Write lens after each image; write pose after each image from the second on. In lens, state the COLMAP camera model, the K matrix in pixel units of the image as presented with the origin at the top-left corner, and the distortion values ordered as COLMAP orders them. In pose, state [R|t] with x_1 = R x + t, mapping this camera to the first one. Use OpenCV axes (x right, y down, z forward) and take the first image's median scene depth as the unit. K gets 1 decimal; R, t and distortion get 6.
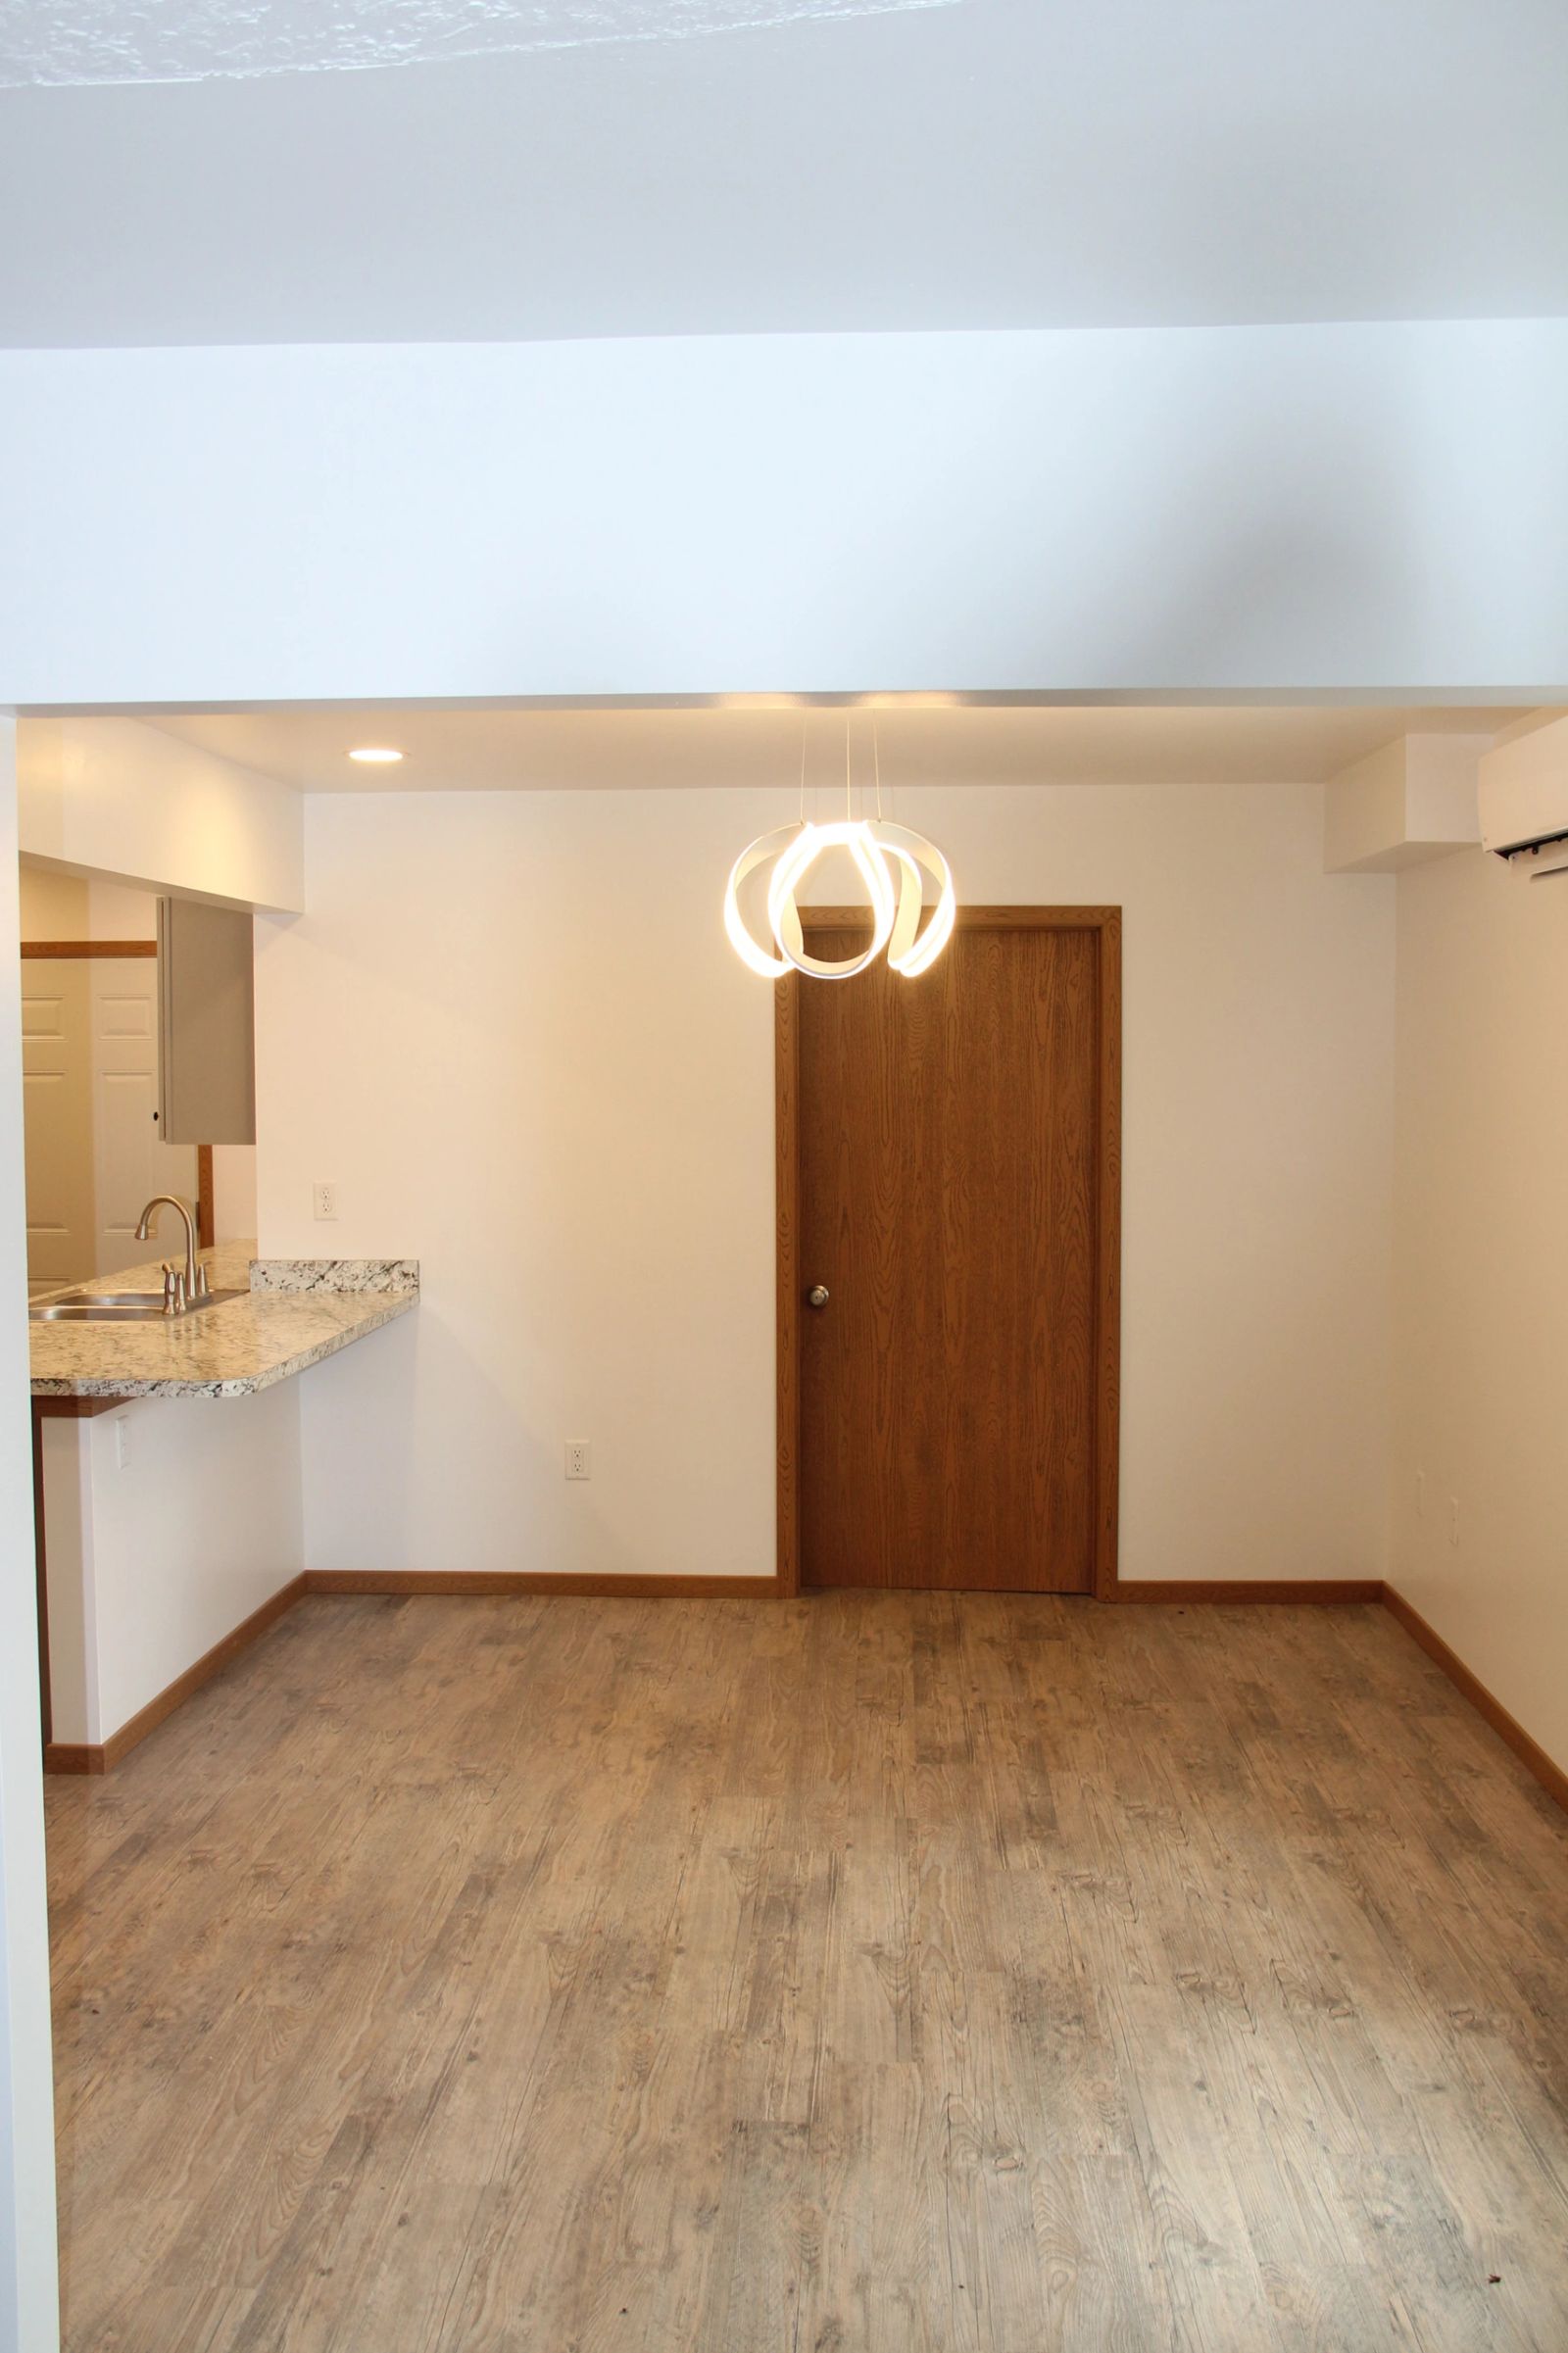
lens RADIAL K [[2294.2, 0, 782.7], [0, 2294.2, 1170.3], [0, 0, 1]] dist [-0.111042, 0.000000]
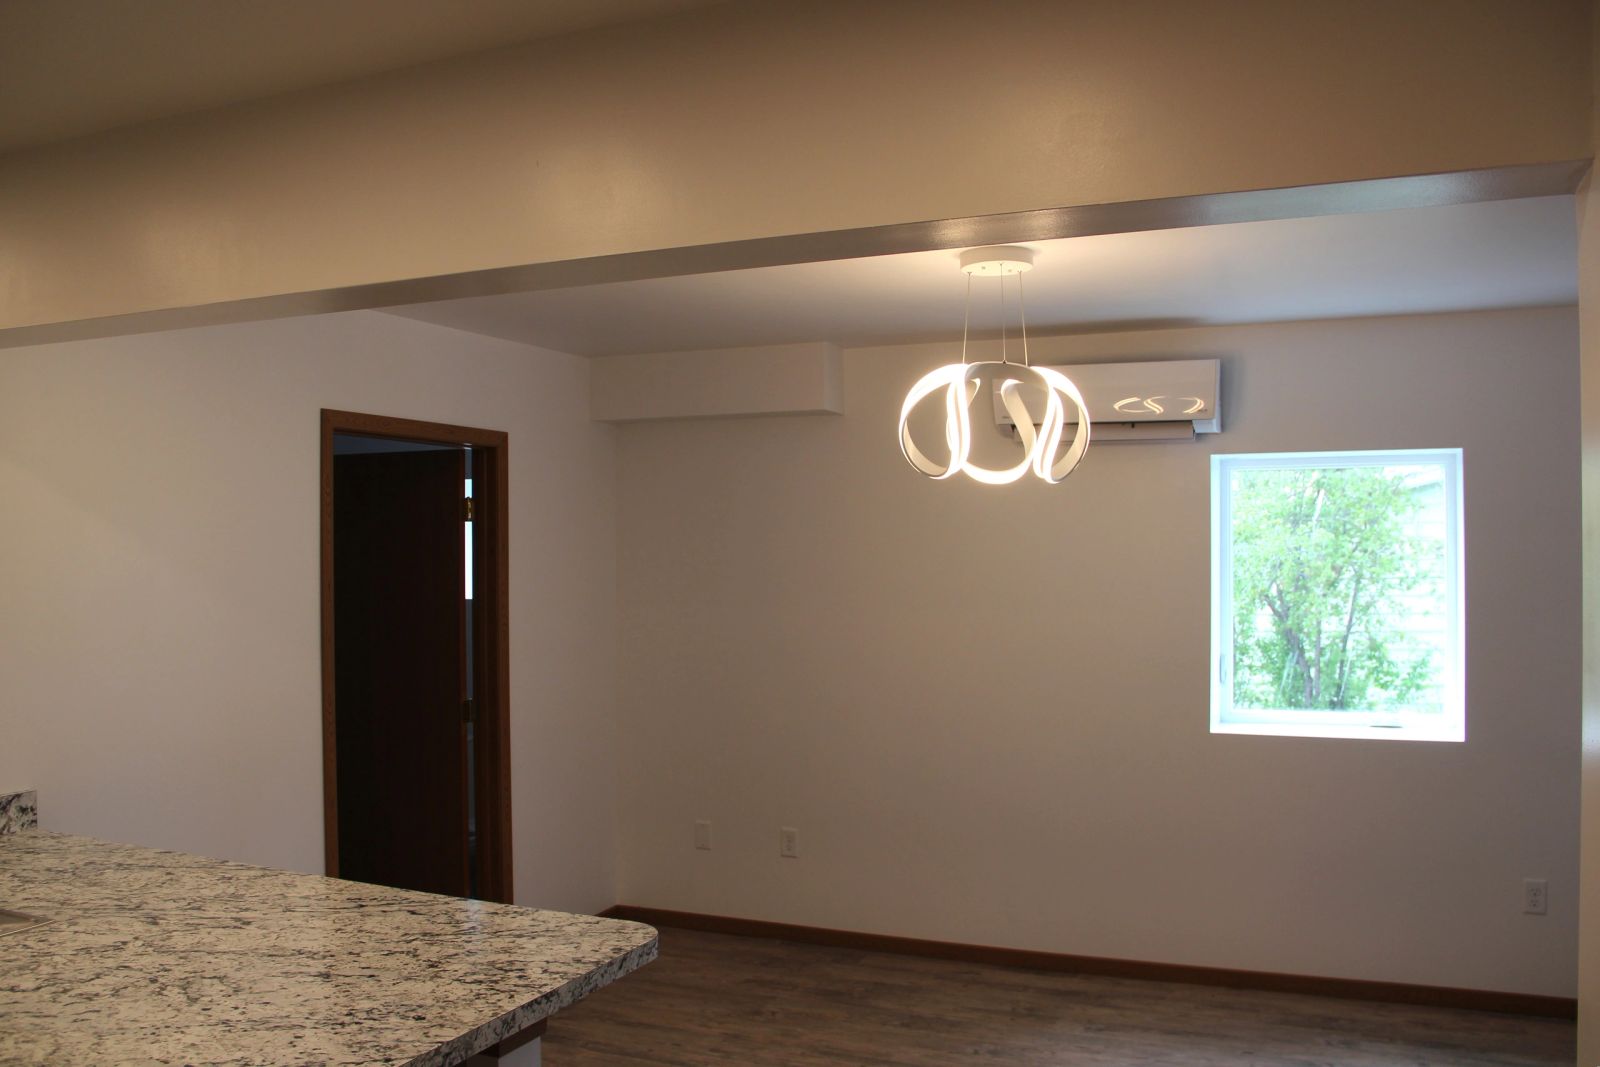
lens RADIAL K [[1354.3, 0, 807.1], [0, 1354.3, 530.8], [0, 0, 1]] dist [-0.186850, 0.125504]
pose [[0.344482, 0.015272, 0.938669, -0.670060], [0.051600, 0.998048, -0.035175, -0.031983], [-0.937374, 0.060552, 0.343022, 0.765170]]
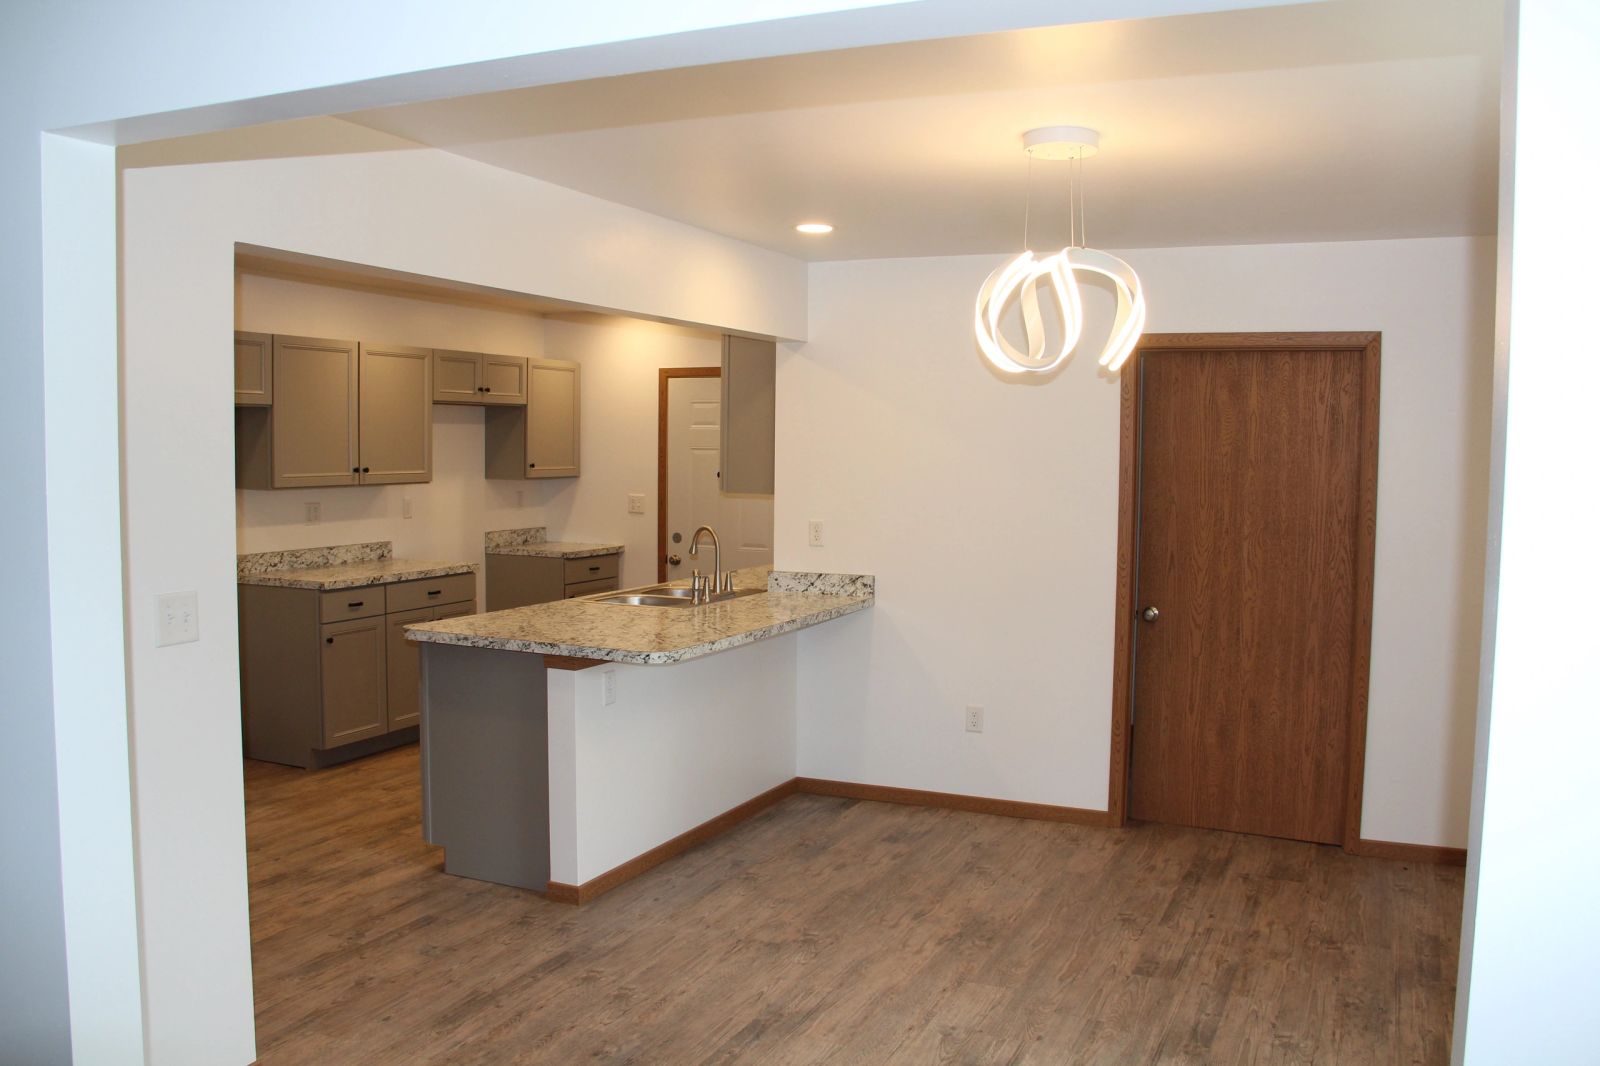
lens RADIAL K [[1354.3, 0, 788.5], [0, 1354.3, 535.8], [0, 0, 1]] dist [-0.186850, 0.125504]
pose [[0.926569, 0.035832, -0.374414, 0.154995], [-0.031288, 0.999345, 0.018210, -0.000814], [0.374821, -0.005159, 0.927083, 0.227187]]
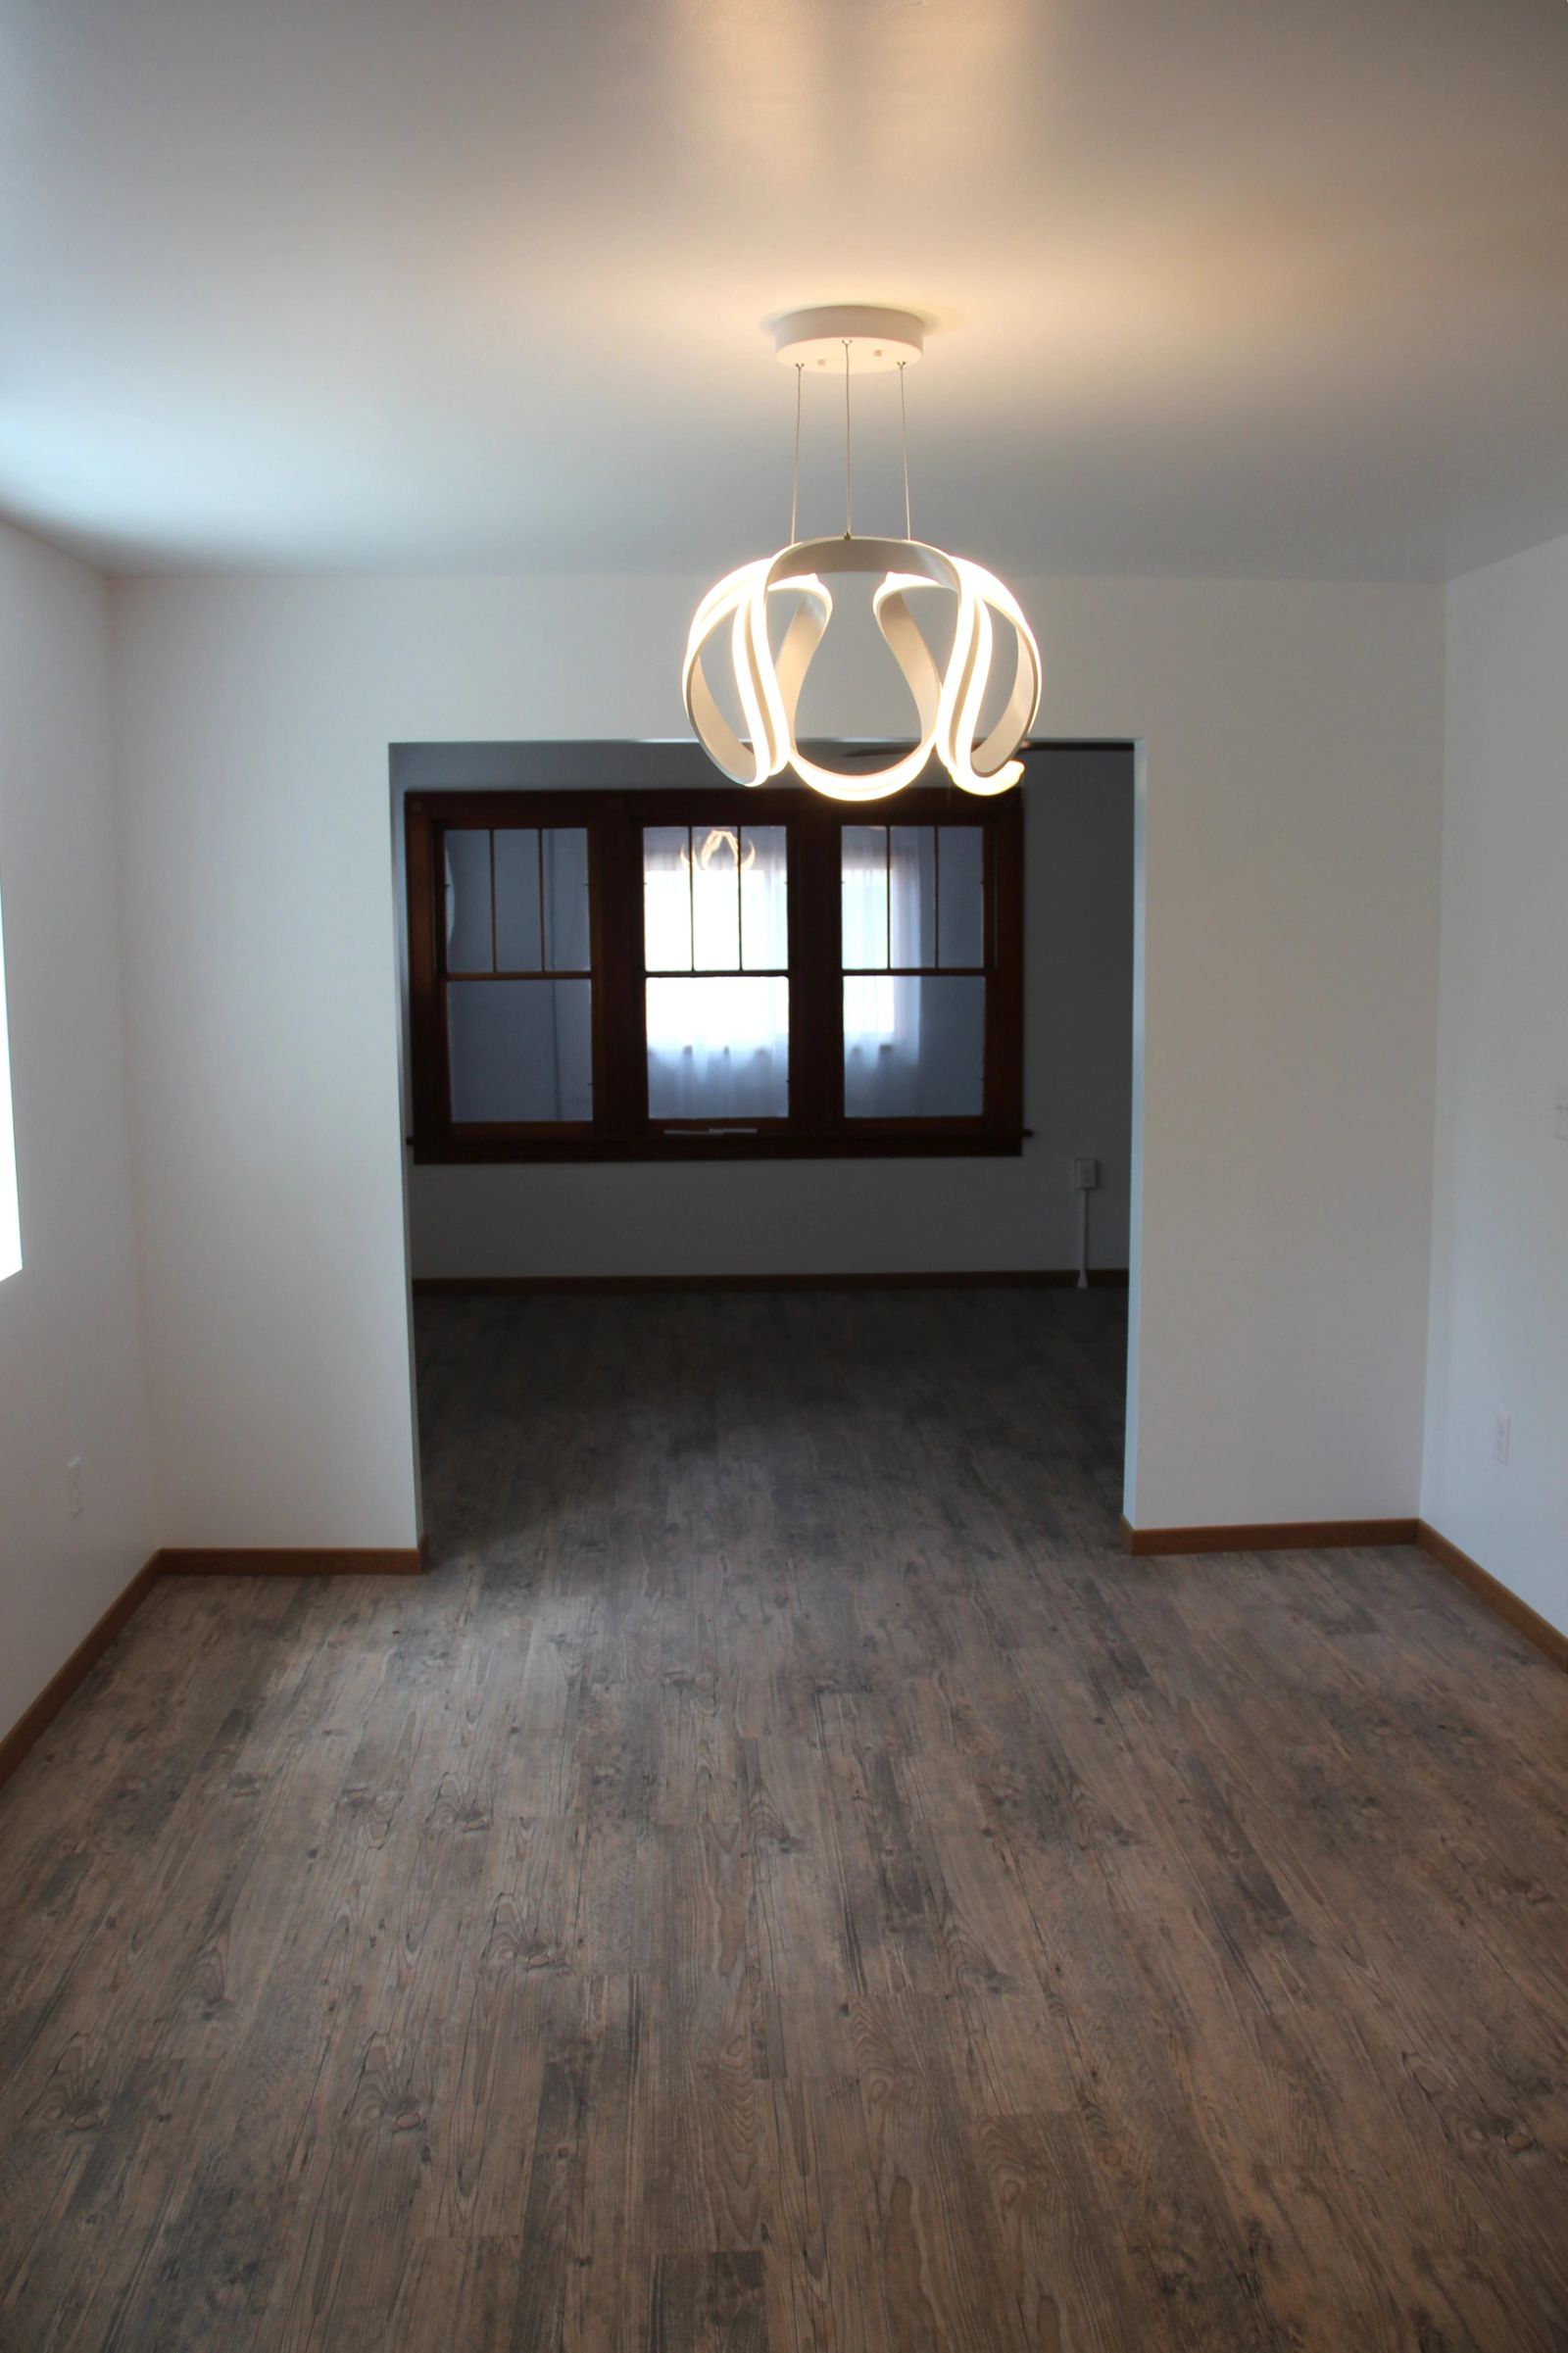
lens RADIAL K [[1991.6, 0, 776.2], [0, 1991.6, 1194.4], [0, 0, 1]] dist [-0.186850, 0.125504]
pose [[-0.995767, 0.024892, -0.088480, 0.091409], [0.006771, 0.979881, 0.199470, -0.075049], [0.091665, 0.198026, -0.975901, 1.429087]]
